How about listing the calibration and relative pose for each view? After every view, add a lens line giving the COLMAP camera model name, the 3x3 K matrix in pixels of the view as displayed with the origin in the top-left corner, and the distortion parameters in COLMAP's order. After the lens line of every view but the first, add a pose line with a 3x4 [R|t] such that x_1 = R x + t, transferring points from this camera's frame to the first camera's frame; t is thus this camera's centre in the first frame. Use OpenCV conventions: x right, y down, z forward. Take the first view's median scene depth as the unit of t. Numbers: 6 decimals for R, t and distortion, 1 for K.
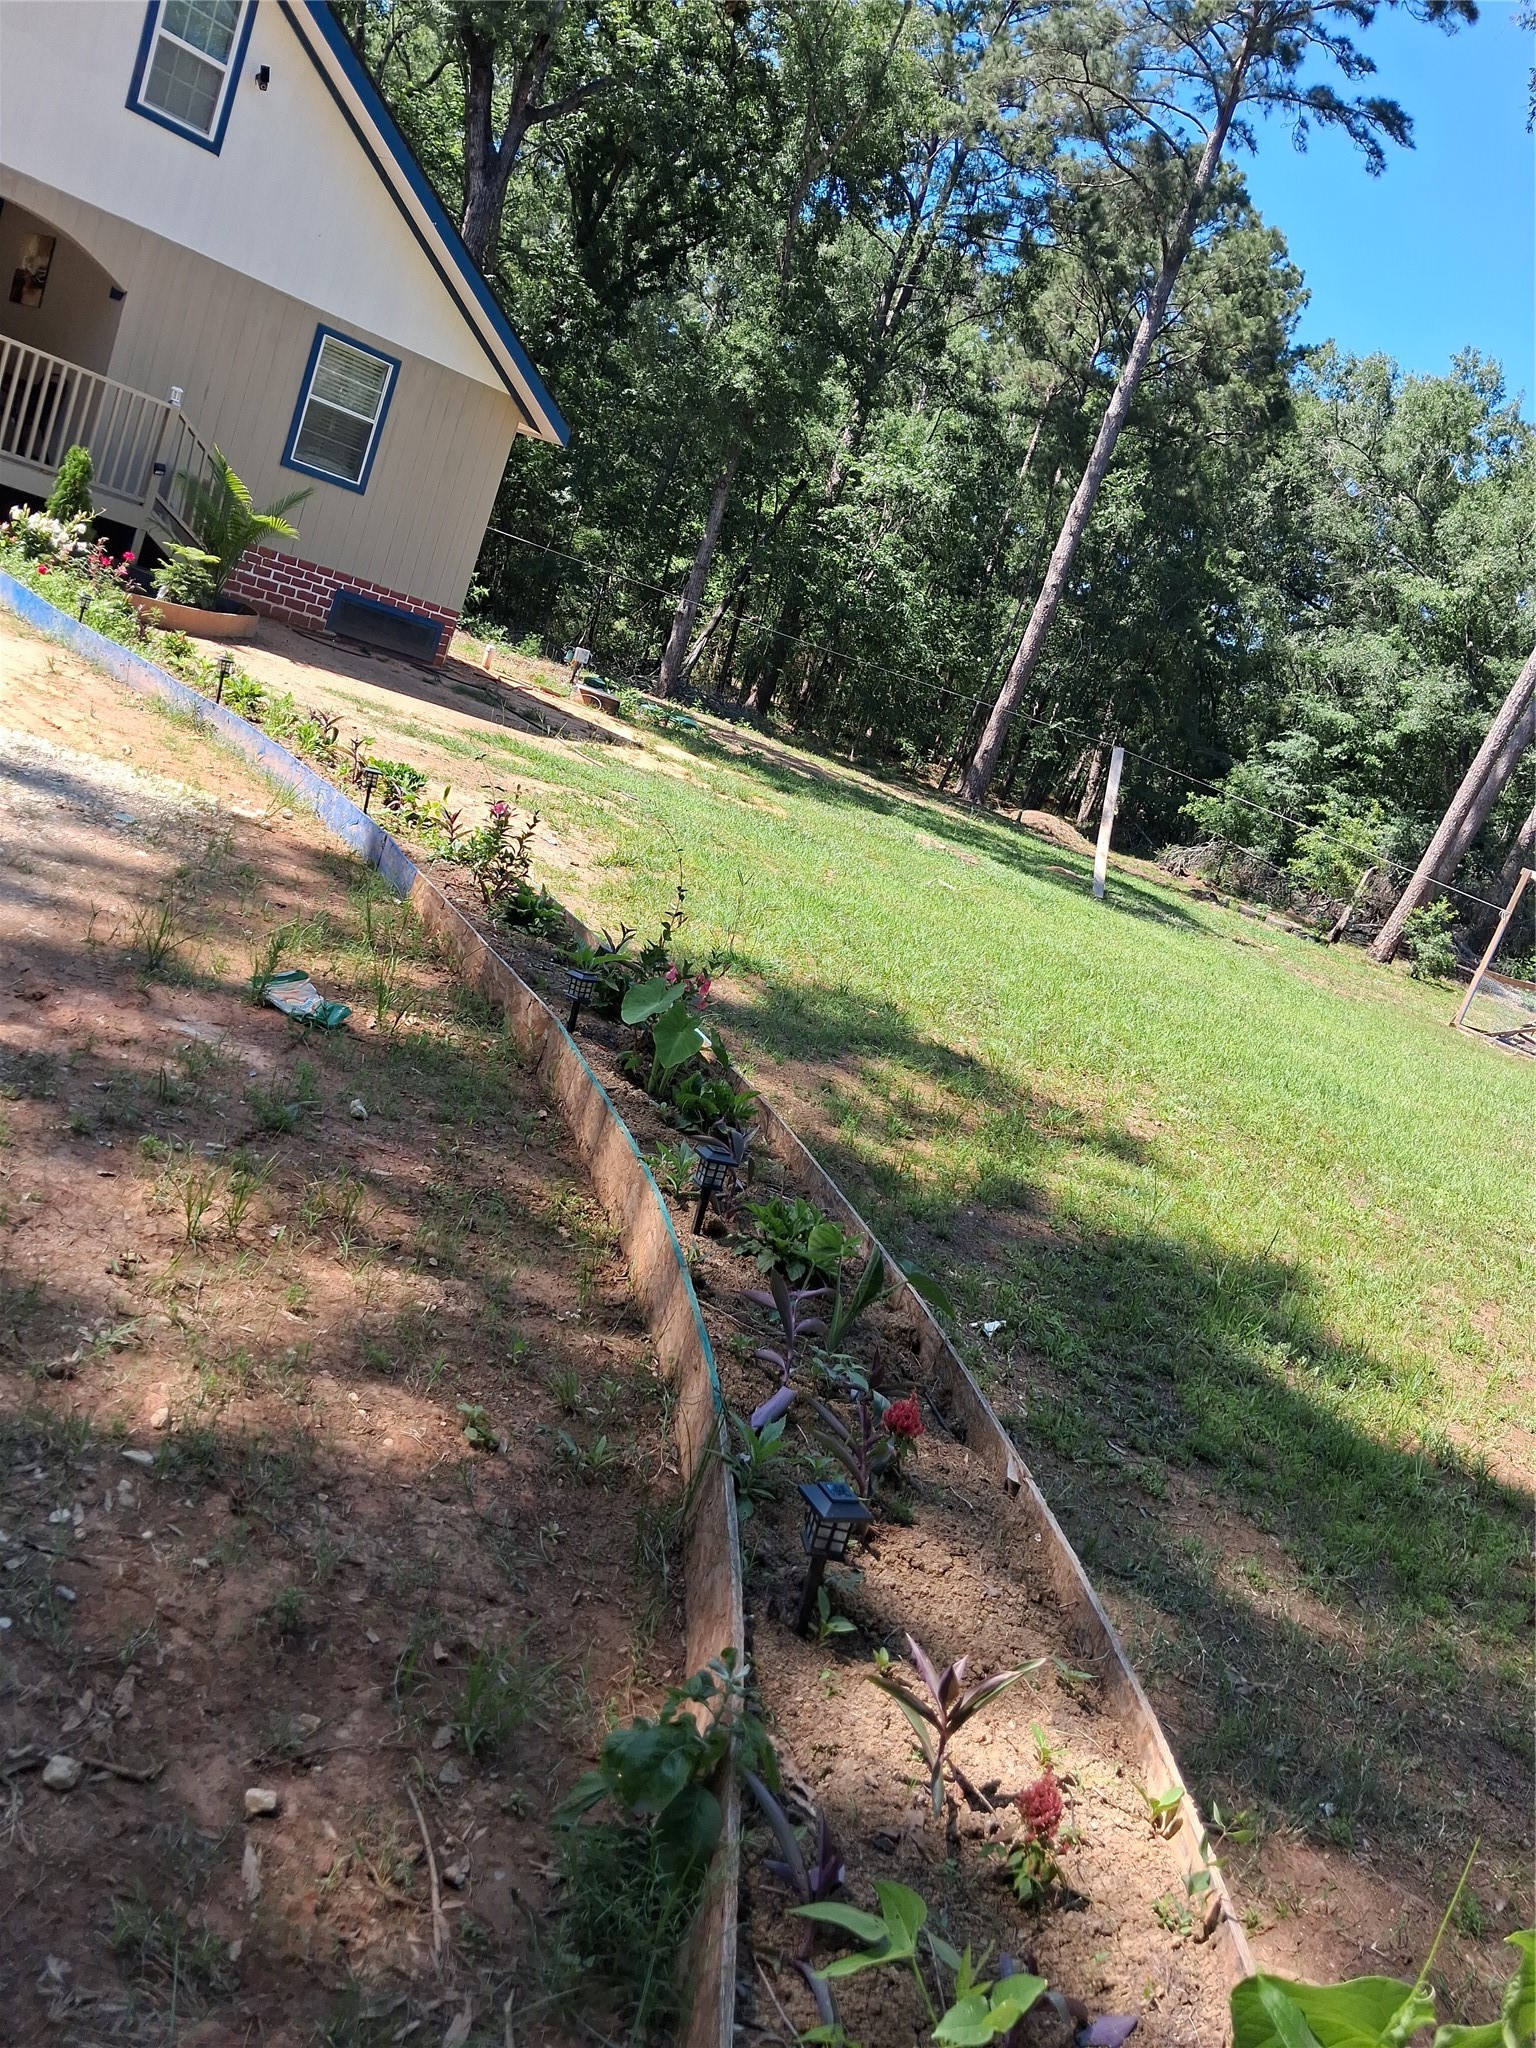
lens RADIAL K [[1620.9, 0, 731.4], [0, 1620.9, 1032.5], [0, 0, 1]] dist [0.012820, -0.018507]
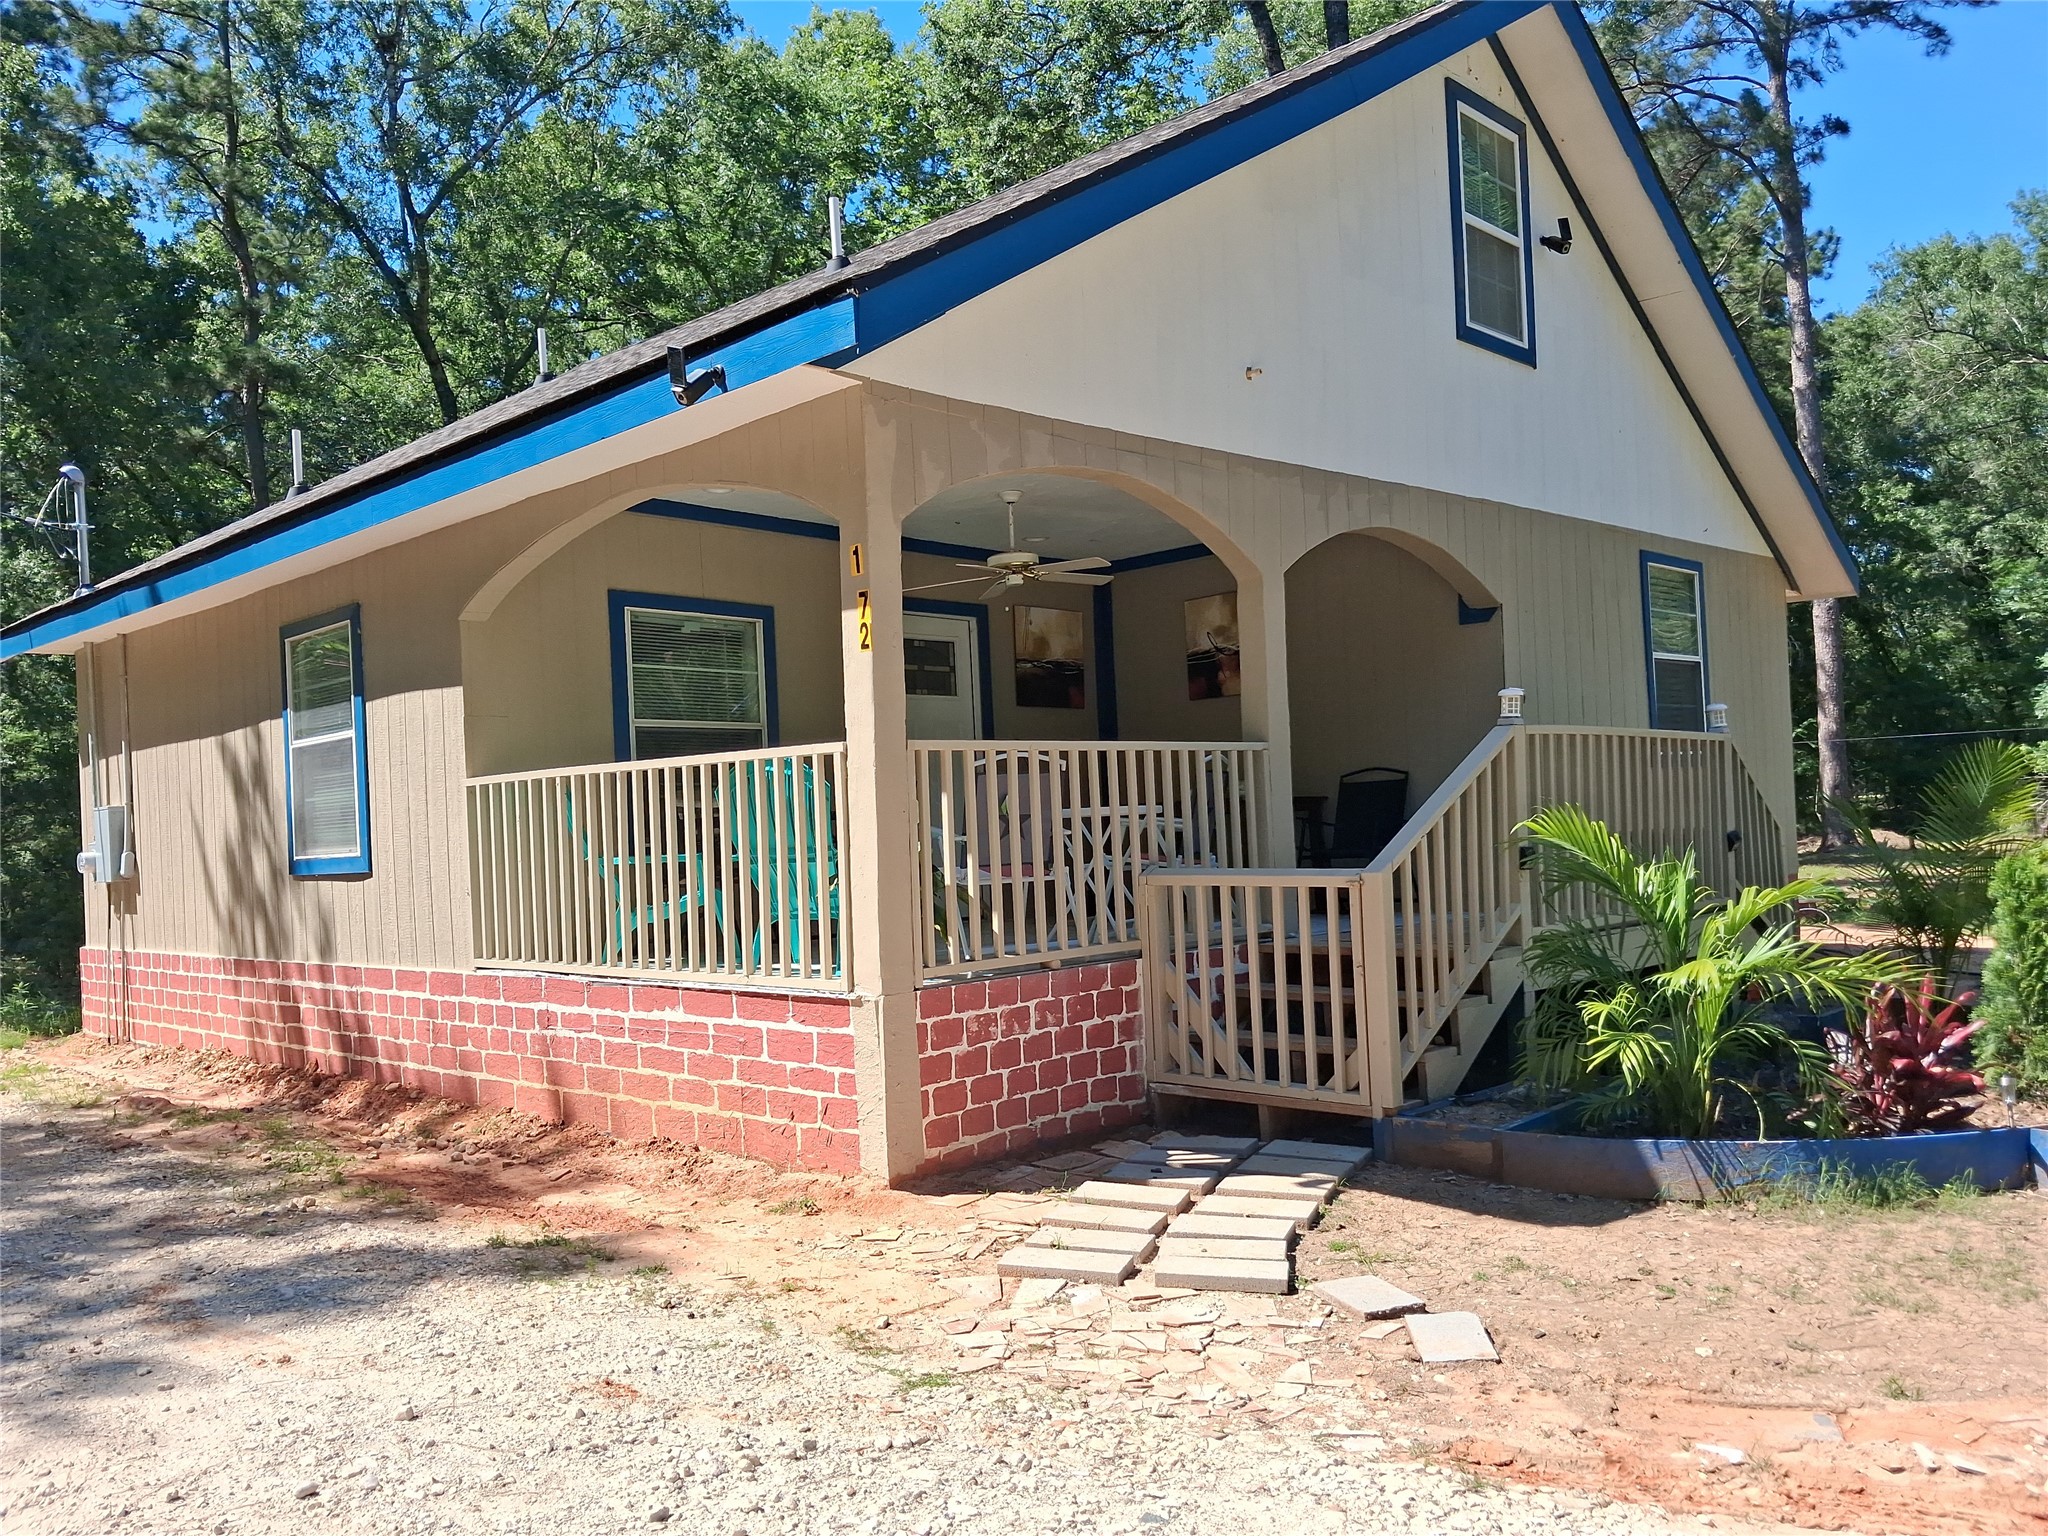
lens RADIAL K [[1620.9, 0, 1001.6], [0, 1620.9, 793.7], [0, 0, 1]] dist [0.012820, -0.018507]
pose [[0.923700, -0.379856, -0.049868, -0.514590], [0.355368, 0.898145, -0.258938, -0.280526], [0.143148, 0.221460, 0.964606, 0.367043]]
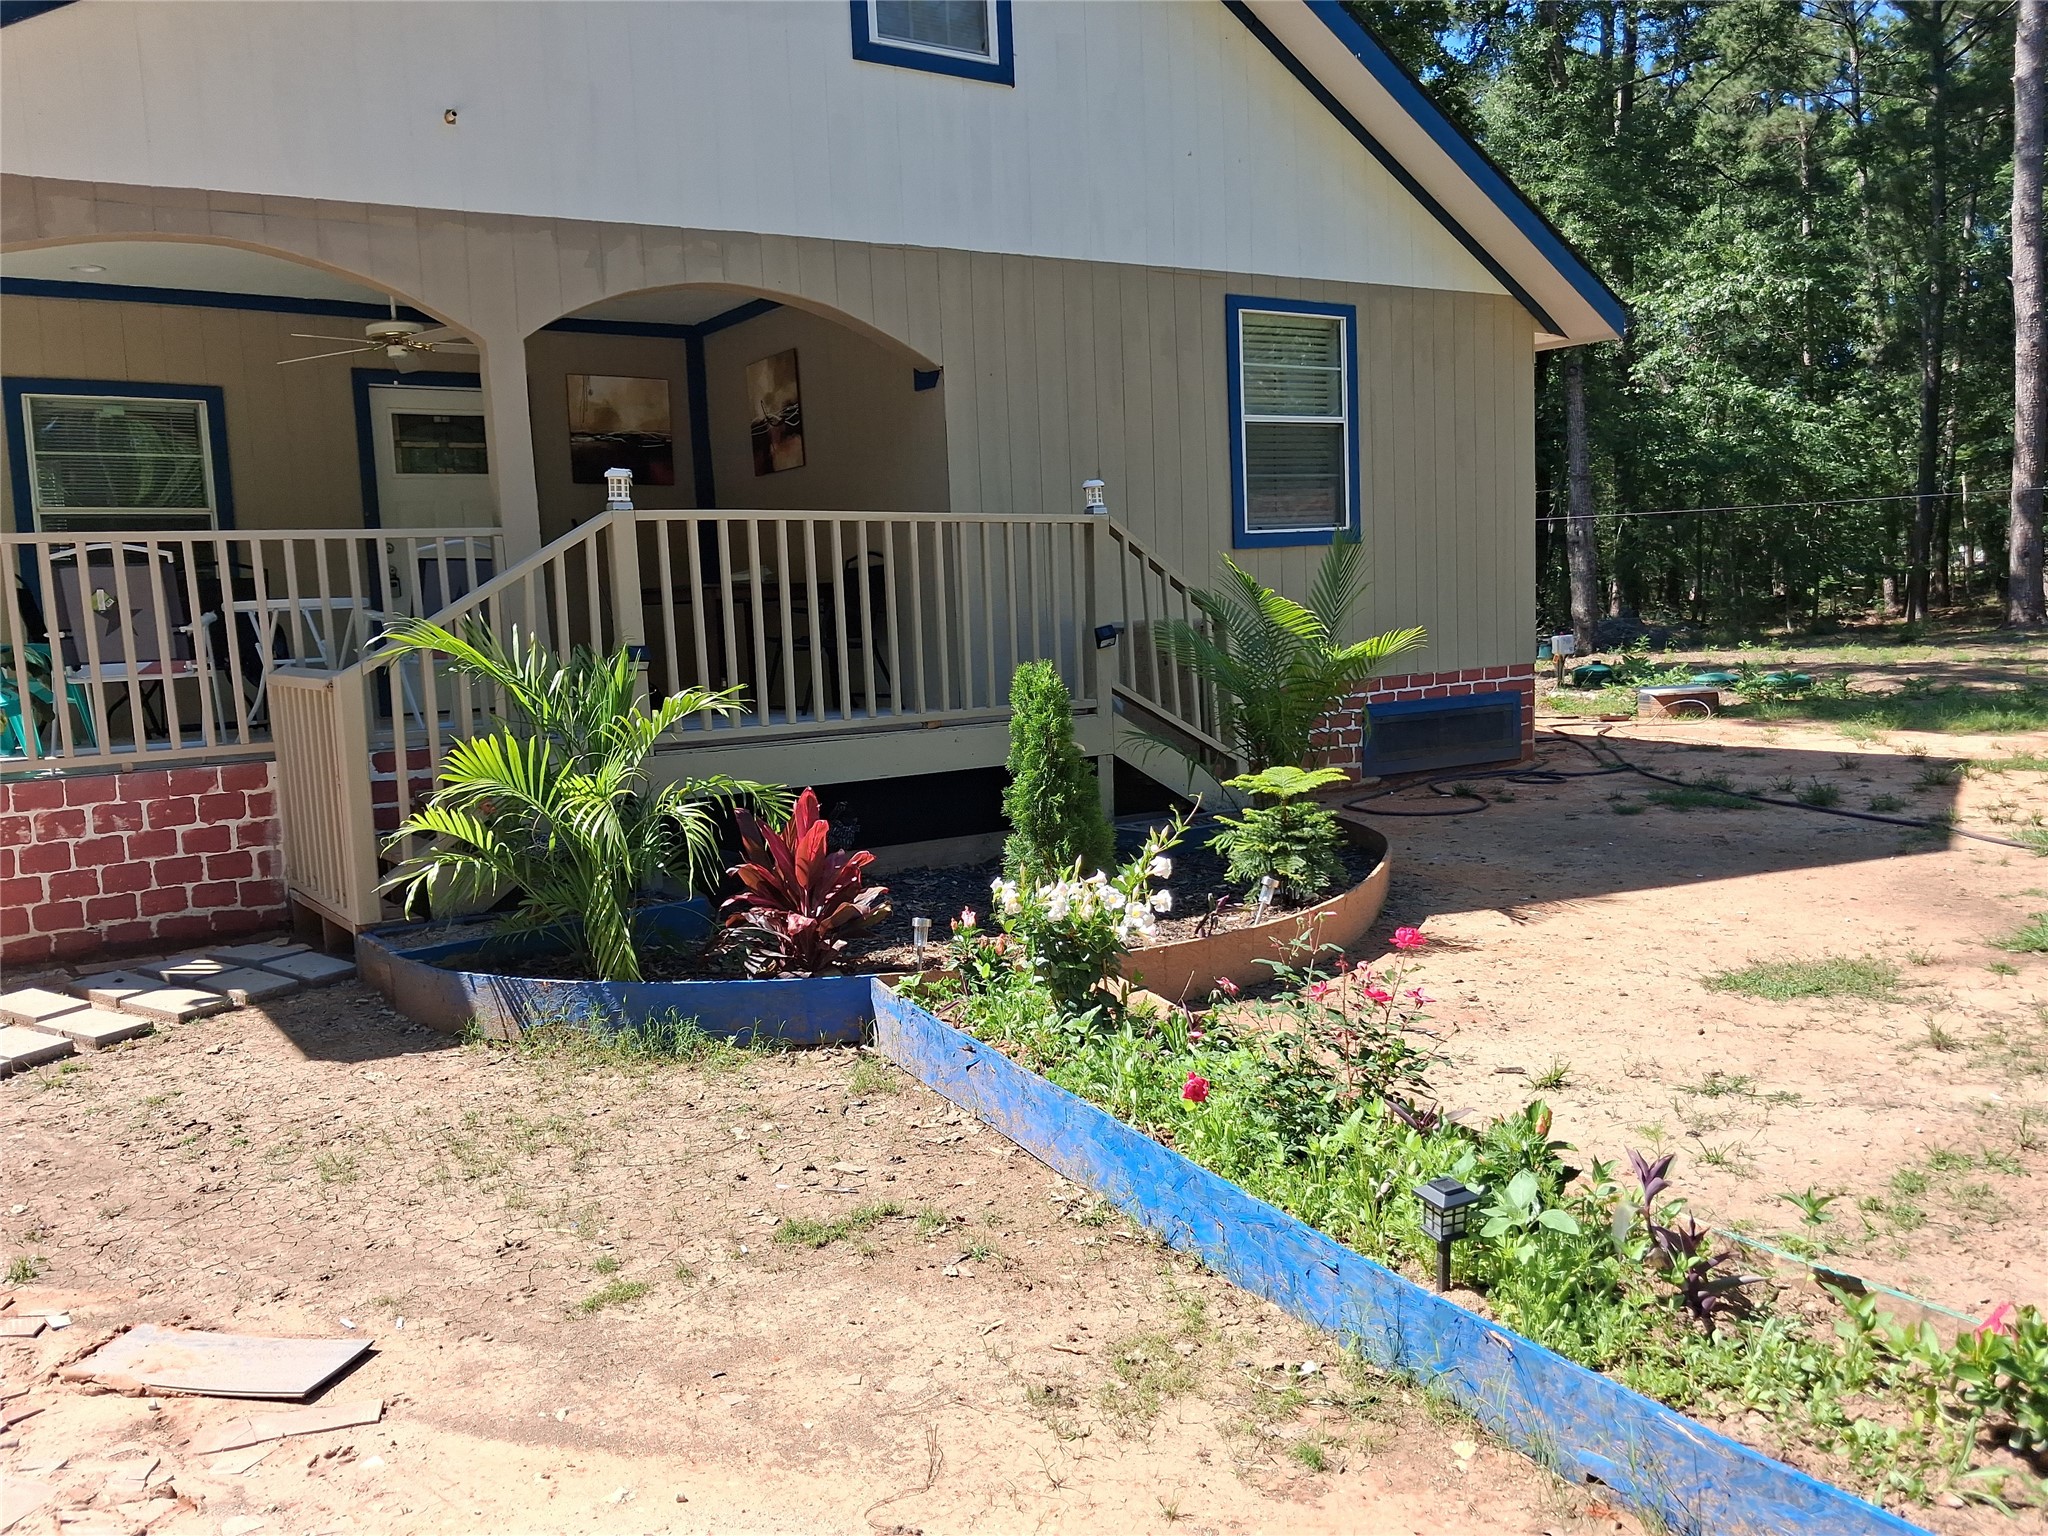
lens RADIAL K [[1620.9, 0, 1013.5], [0, 1620.9, 801.7], [0, 0, 1]] dist [0.012820, -0.018507]
pose [[0.898507, -0.347070, -0.268751, -0.237859], [0.306666, 0.934372, -0.181397, -0.195585], [0.314071, 0.080570, 0.945975, 0.464605]]
